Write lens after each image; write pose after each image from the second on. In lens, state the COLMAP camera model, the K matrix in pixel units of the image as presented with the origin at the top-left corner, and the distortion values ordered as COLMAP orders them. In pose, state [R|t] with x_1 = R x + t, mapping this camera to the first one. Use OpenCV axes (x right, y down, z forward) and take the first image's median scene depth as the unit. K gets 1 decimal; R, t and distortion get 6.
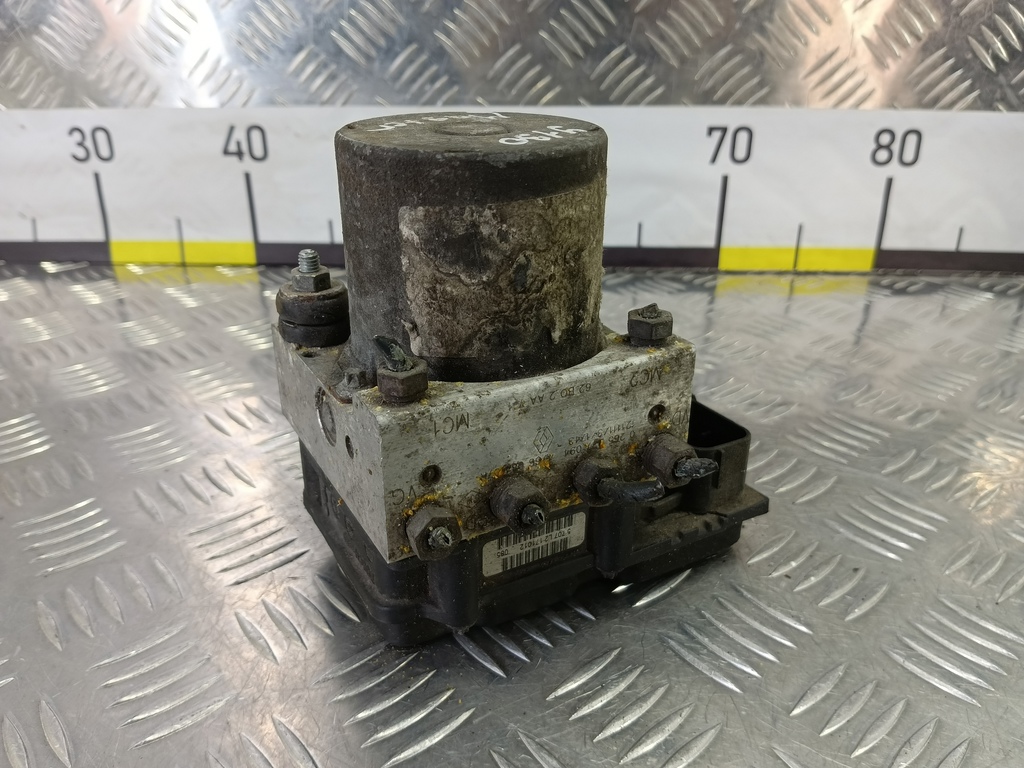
lens RADIAL K [[857.4, 0, 512.0], [0, 857.4, 384.0], [0, 0, 1]] dist [0.102828, -0.247080]
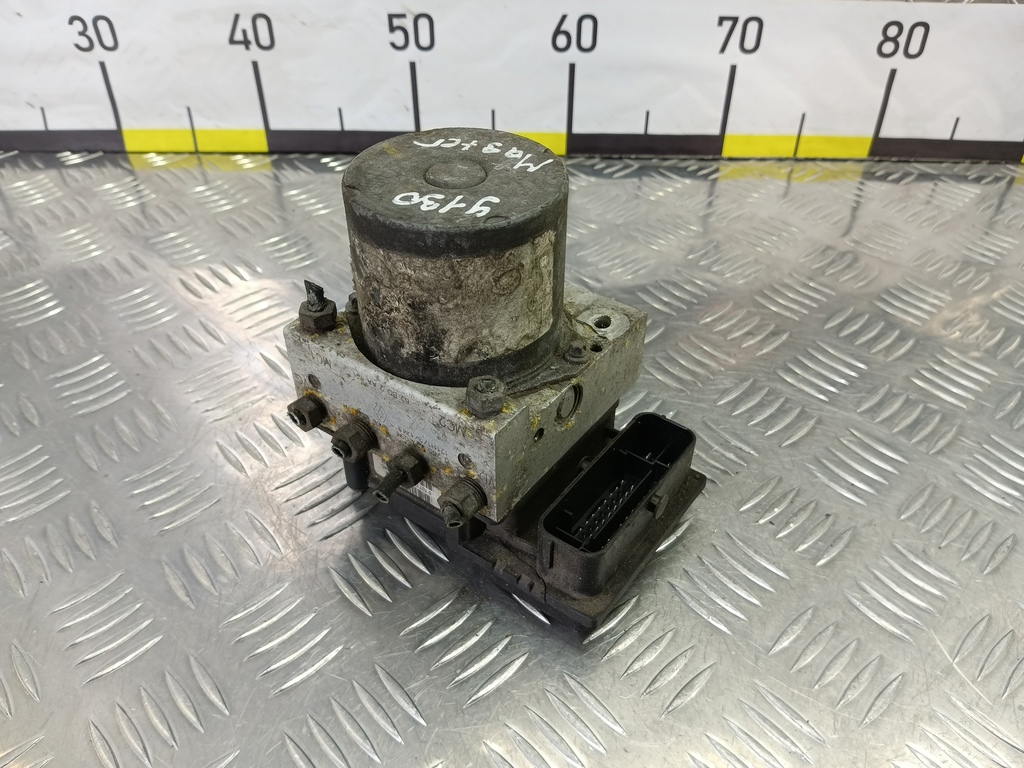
lens RADIAL K [[857.4, 0, 512.0], [0, 857.4, 384.0], [0, 0, 1]] dist [0.102828, -0.247080]
pose [[0.999738, -0.012507, 0.019168, -0.046209], [0.007256, 0.967482, 0.252837, -0.182550], [-0.021707, -0.252631, 0.967319, -0.083638]]
